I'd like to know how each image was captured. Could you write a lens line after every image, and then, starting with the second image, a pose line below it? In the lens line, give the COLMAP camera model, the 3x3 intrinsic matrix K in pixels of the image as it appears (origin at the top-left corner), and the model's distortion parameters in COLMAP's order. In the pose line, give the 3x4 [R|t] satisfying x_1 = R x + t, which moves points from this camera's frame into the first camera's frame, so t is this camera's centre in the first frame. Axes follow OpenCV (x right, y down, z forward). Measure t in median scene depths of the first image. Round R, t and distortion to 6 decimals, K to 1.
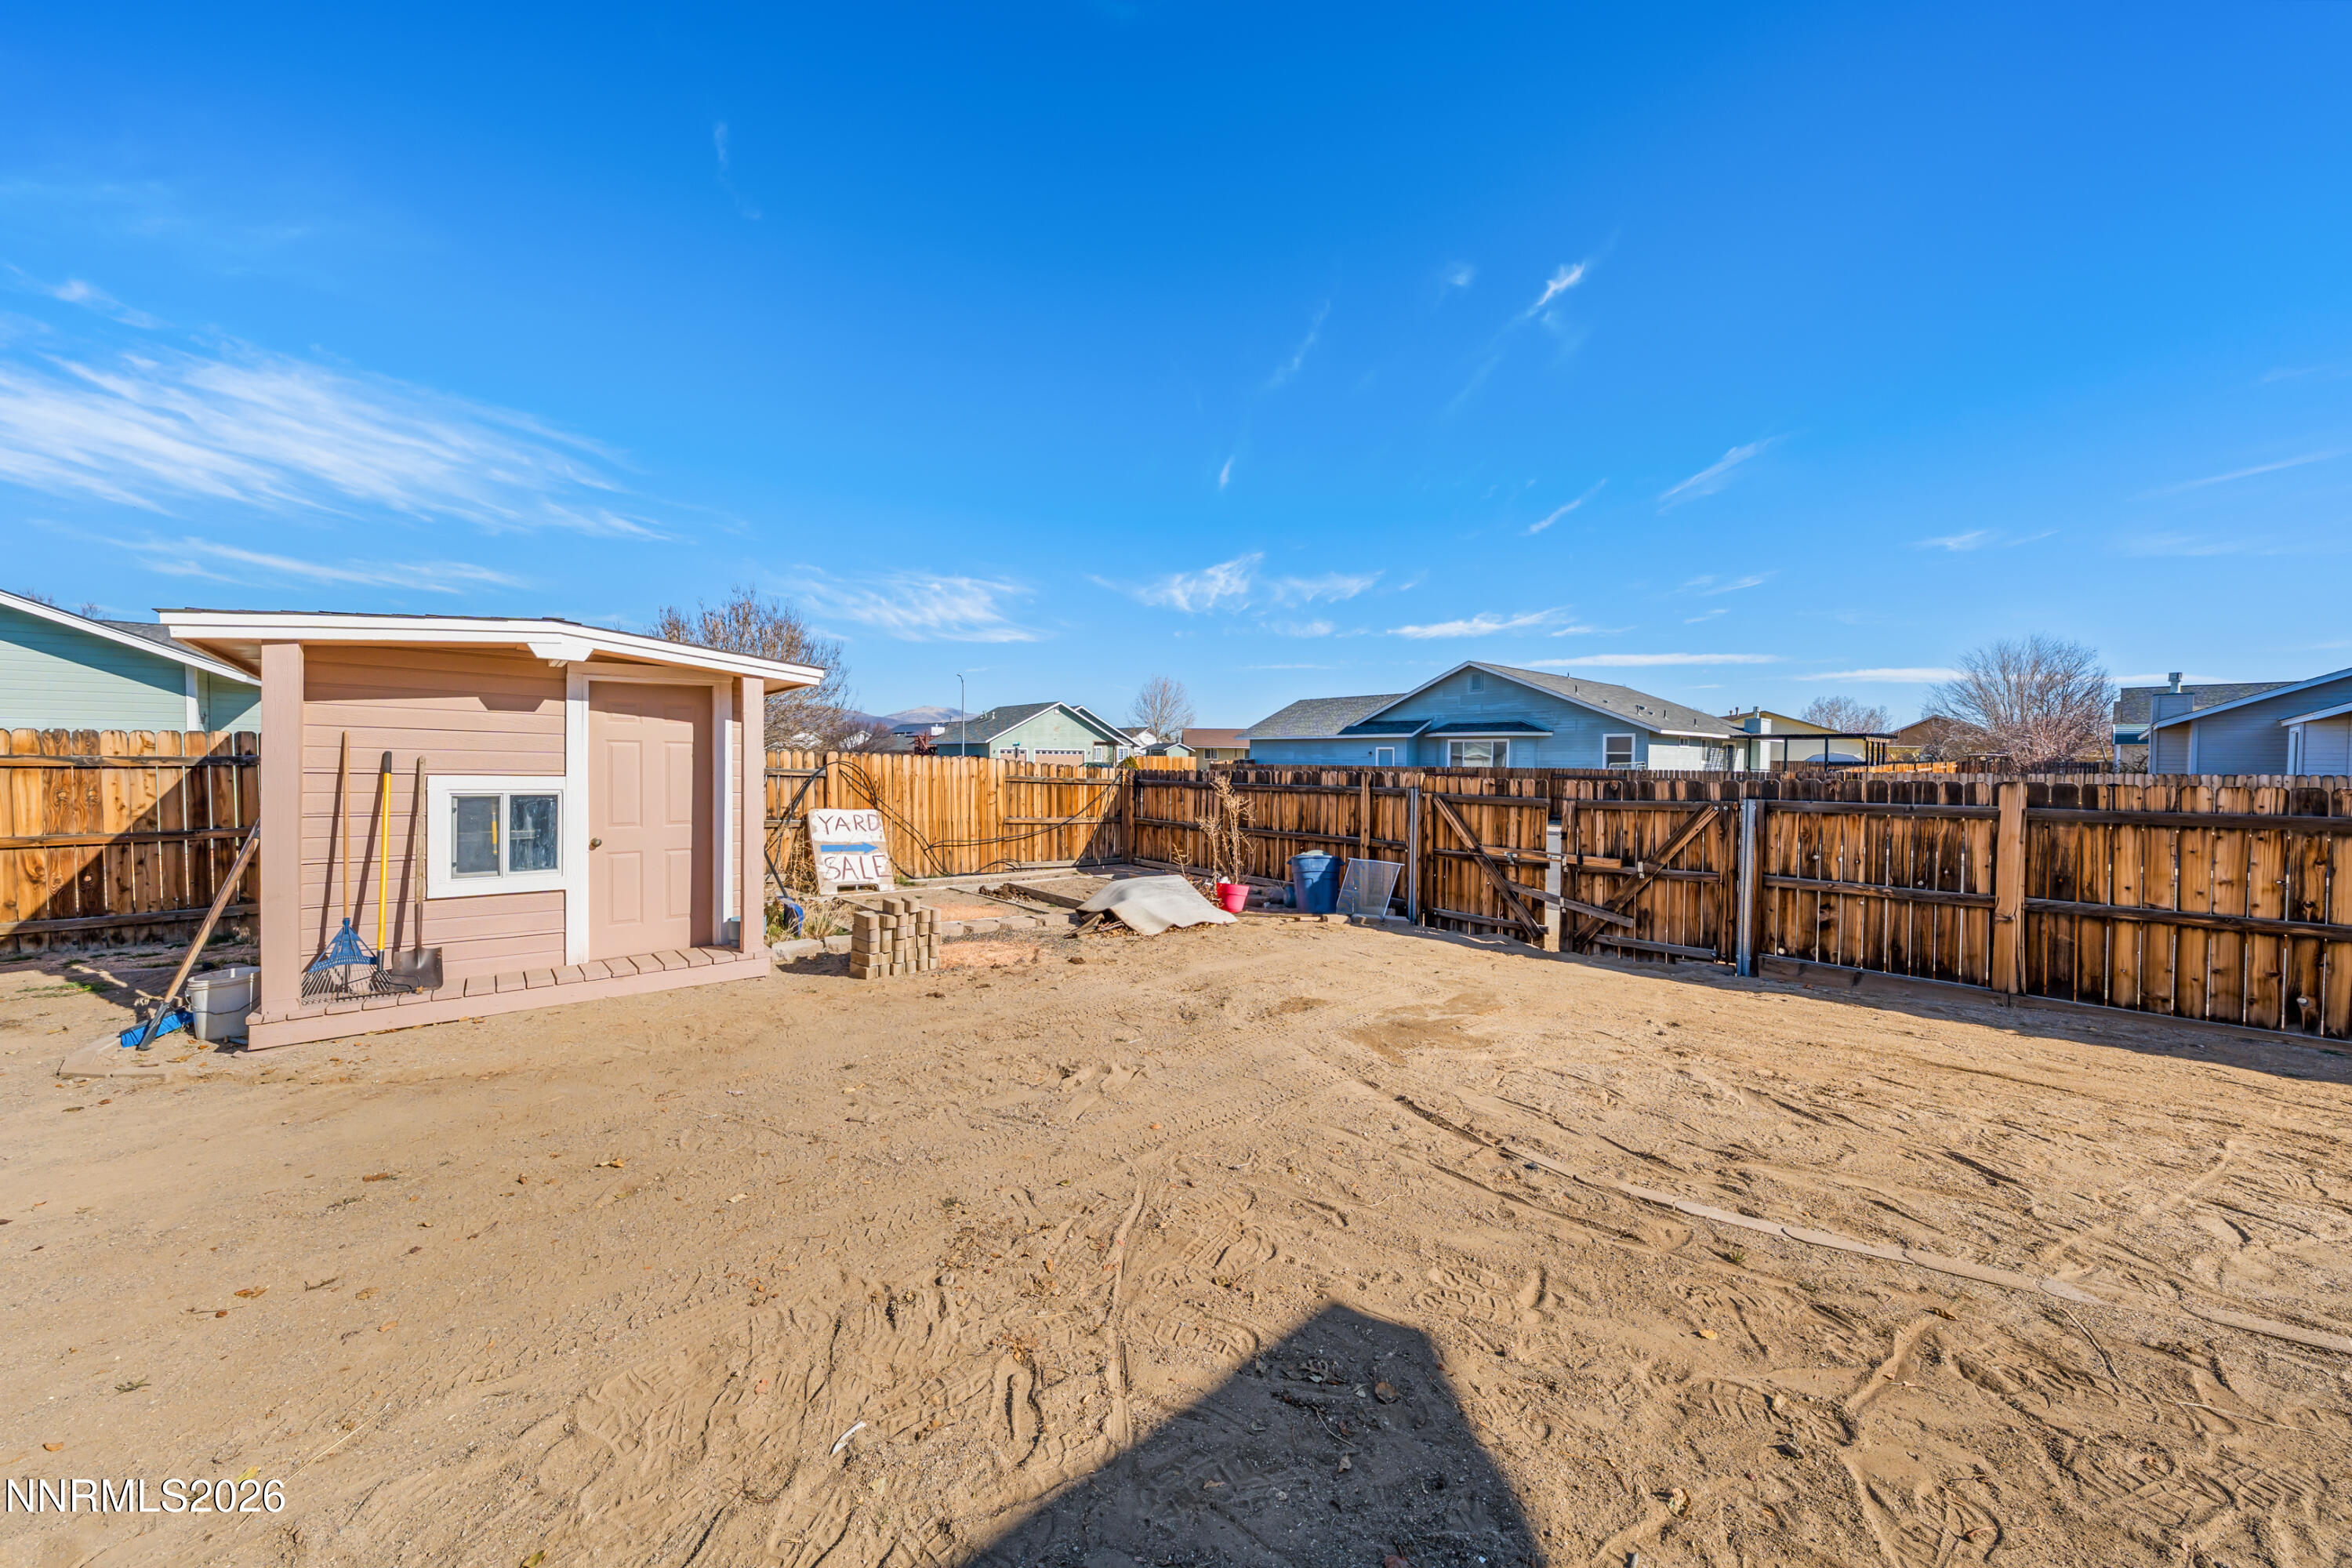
lens RADIAL K [[798.5, 0, 1180.4], [0, 798.5, 771.9], [0, 0, 1]] dist [-0.003961, 0.000342]
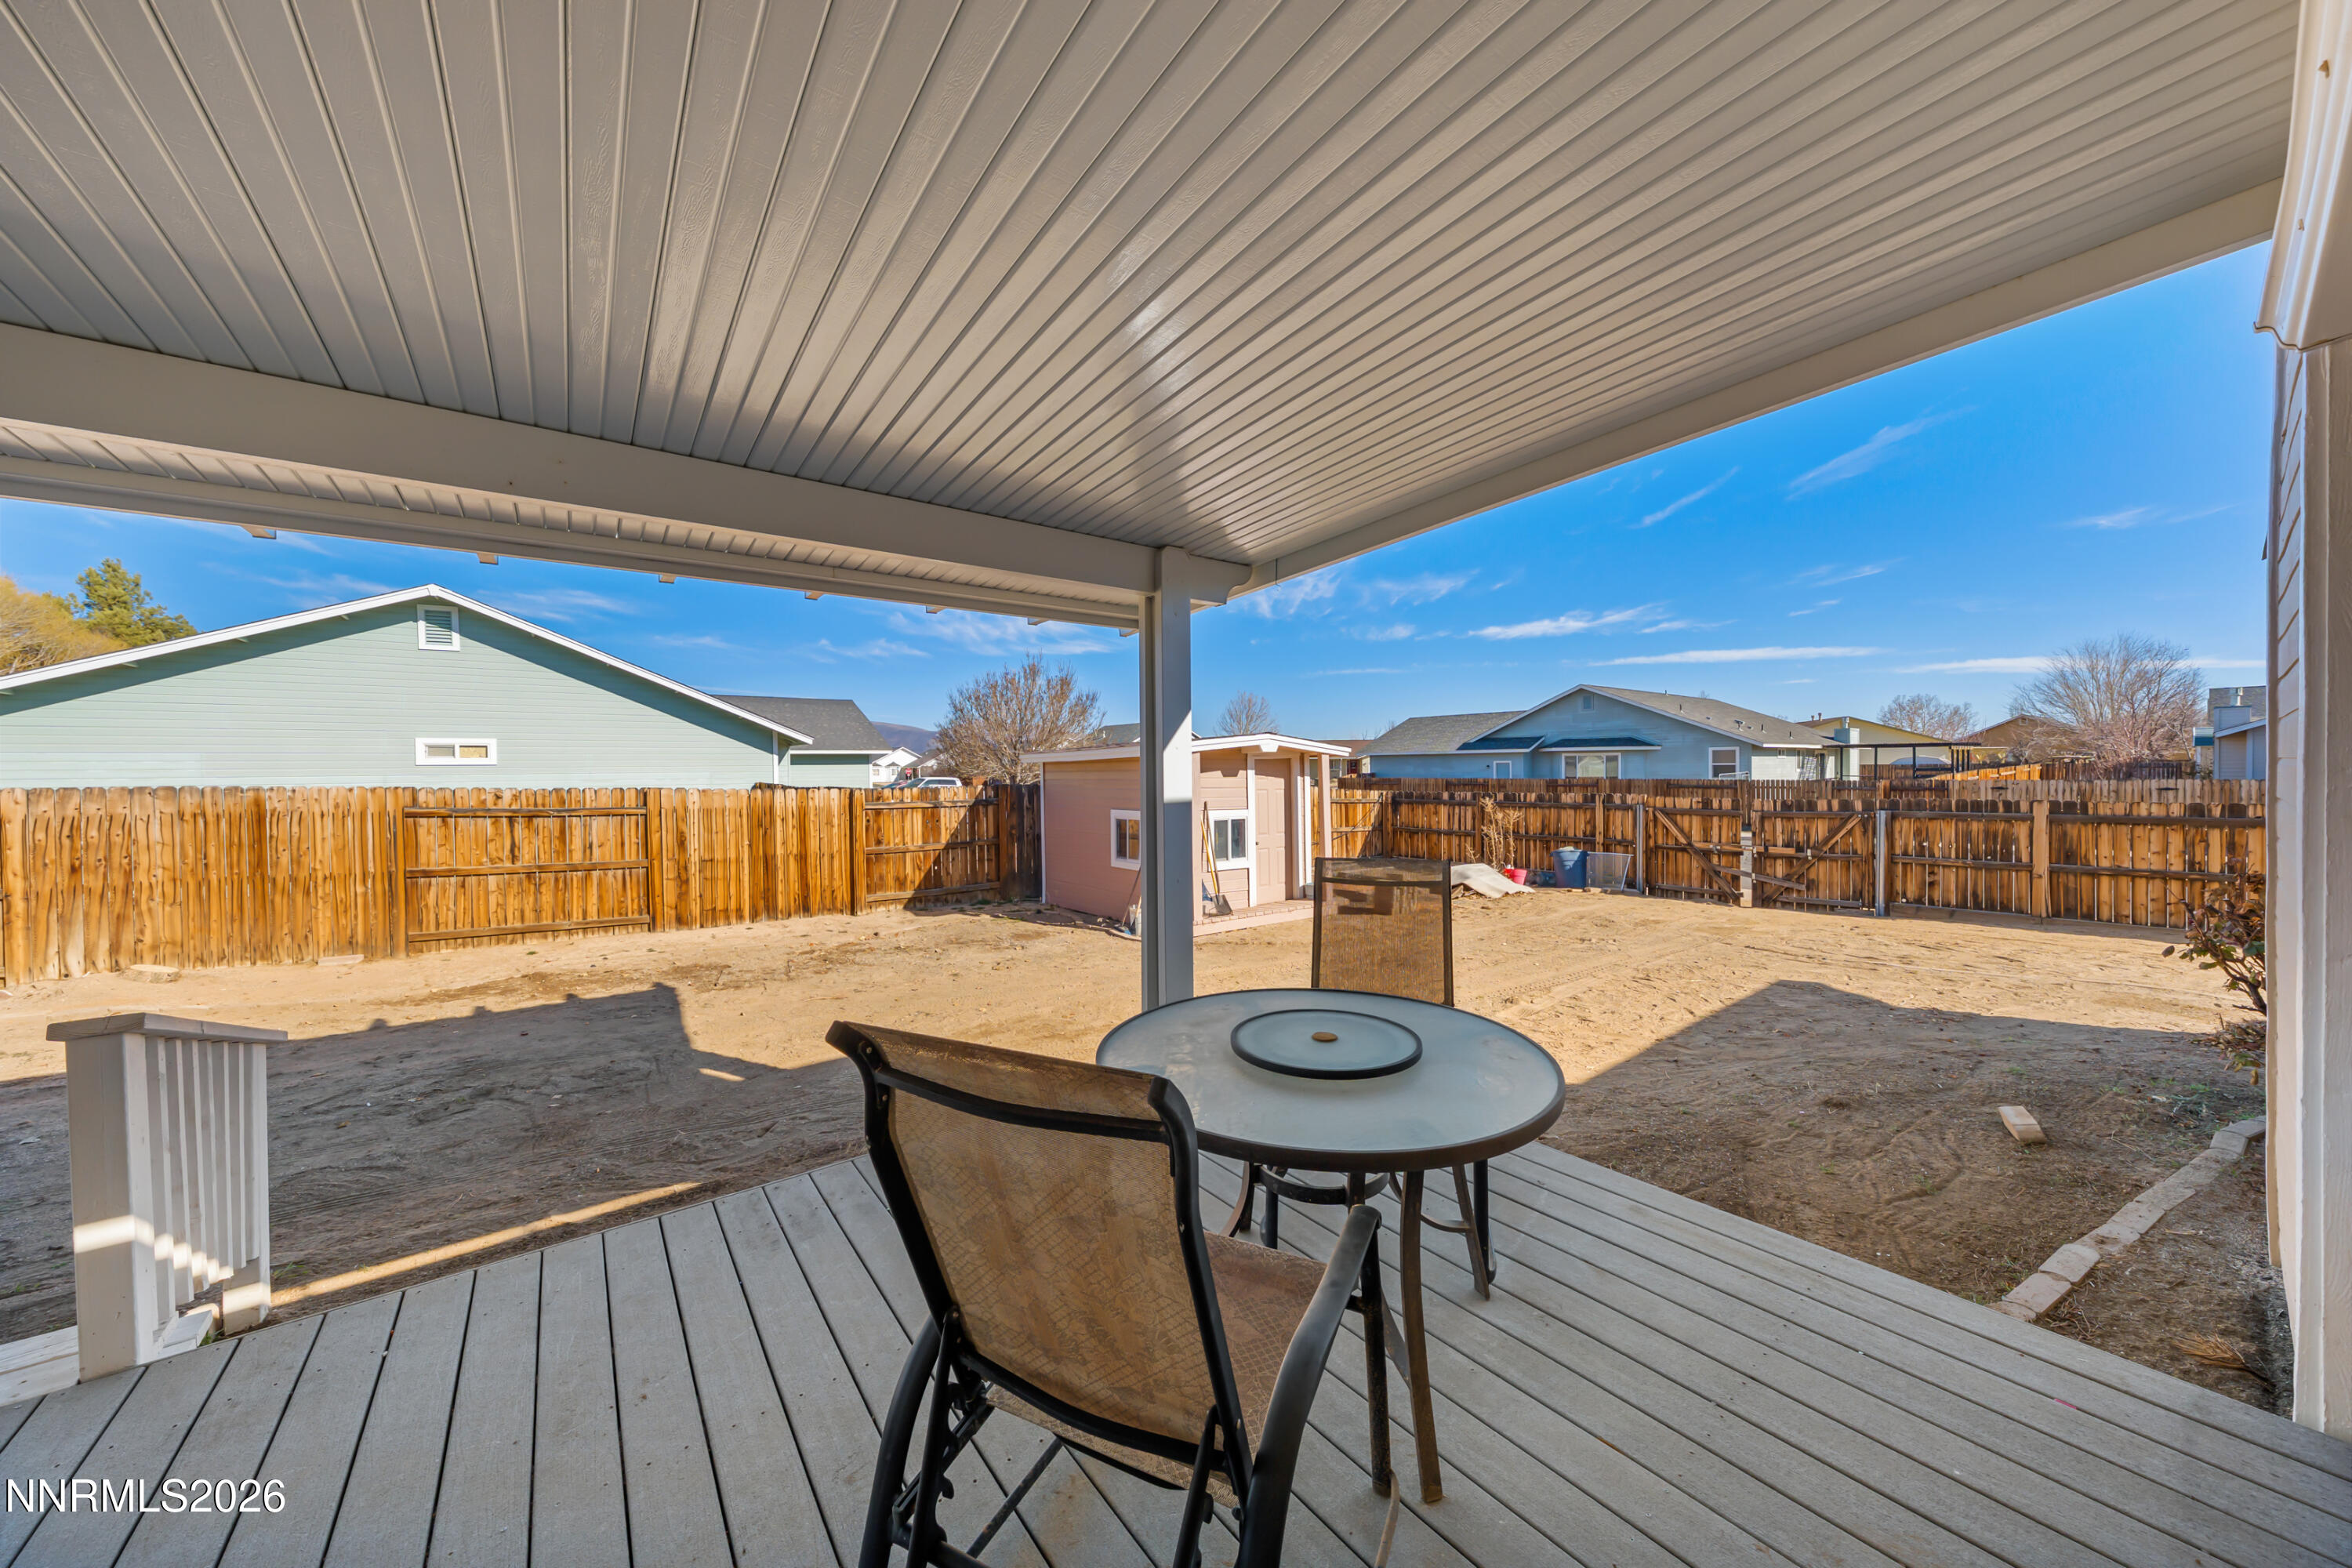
lens RADIAL K [[798.5, 0, 1174.7], [0, 798.5, 776.4], [0, 0, 1]] dist [-0.003961, 0.000342]
pose [[0.997939, -0.017518, -0.061727, -0.519324], [0.017239, 0.999839, -0.005060, -0.042639], [0.061805, 0.003986, 0.998080, -0.596290]]
